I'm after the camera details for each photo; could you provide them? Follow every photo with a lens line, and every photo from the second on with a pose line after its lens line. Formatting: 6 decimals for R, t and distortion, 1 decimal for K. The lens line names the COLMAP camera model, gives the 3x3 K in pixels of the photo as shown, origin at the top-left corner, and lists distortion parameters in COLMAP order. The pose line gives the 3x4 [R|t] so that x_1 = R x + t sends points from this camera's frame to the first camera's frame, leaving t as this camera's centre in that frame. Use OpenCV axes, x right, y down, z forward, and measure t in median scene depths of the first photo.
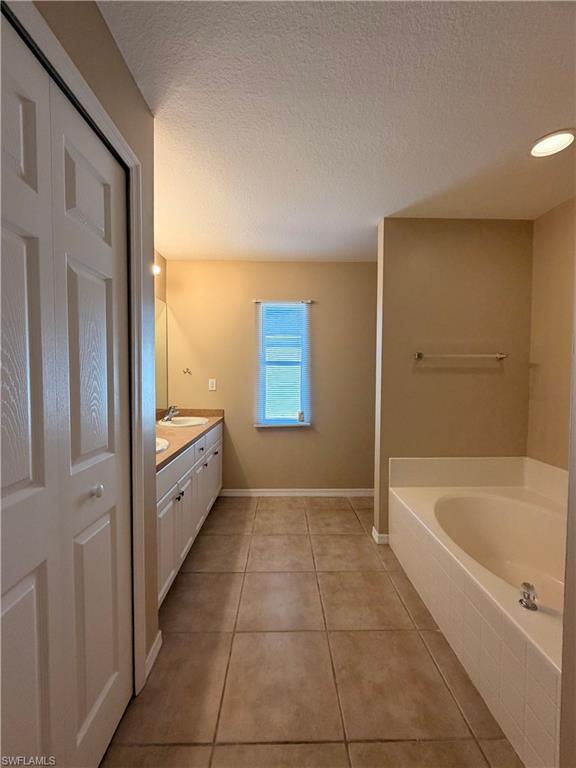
lens RADIAL K [[306.0, 0, 289.8], [0, 306.0, 384.3], [0, 0, 1]] dist [-0.000968, -0.000200]
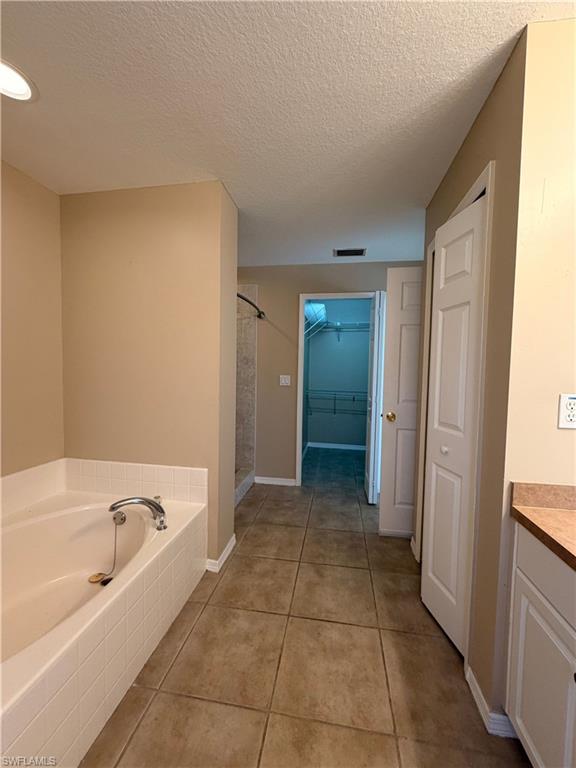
lens RADIAL K [[306.0, 0, 288.3], [0, 306.0, 382.3], [0, 0, 1]] dist [-0.000968, -0.000200]
pose [[-0.980944, -0.028101, 0.192247, -0.029229], [-0.011805, 0.996278, 0.085390, -0.042458], [-0.193931, 0.081493, -0.977624, 0.979590]]
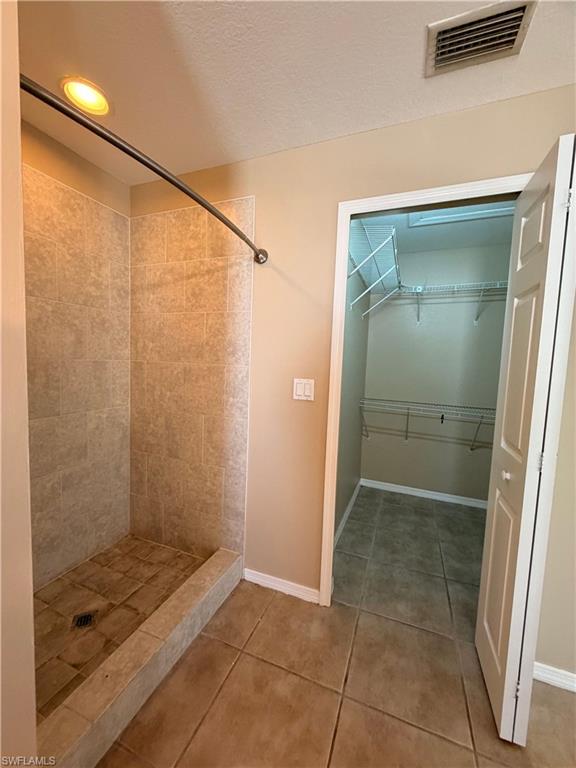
lens RADIAL K [[306.0, 0, 289.6], [0, 306.0, 383.0], [0, 0, 1]] dist [-0.000968, -0.000200]
pose [[-0.918338, -0.064246, 0.390549, 0.014924], [-0.020765, 0.993200, 0.114556, -0.024036], [-0.395253, 0.097091, -0.913427, 0.301736]]
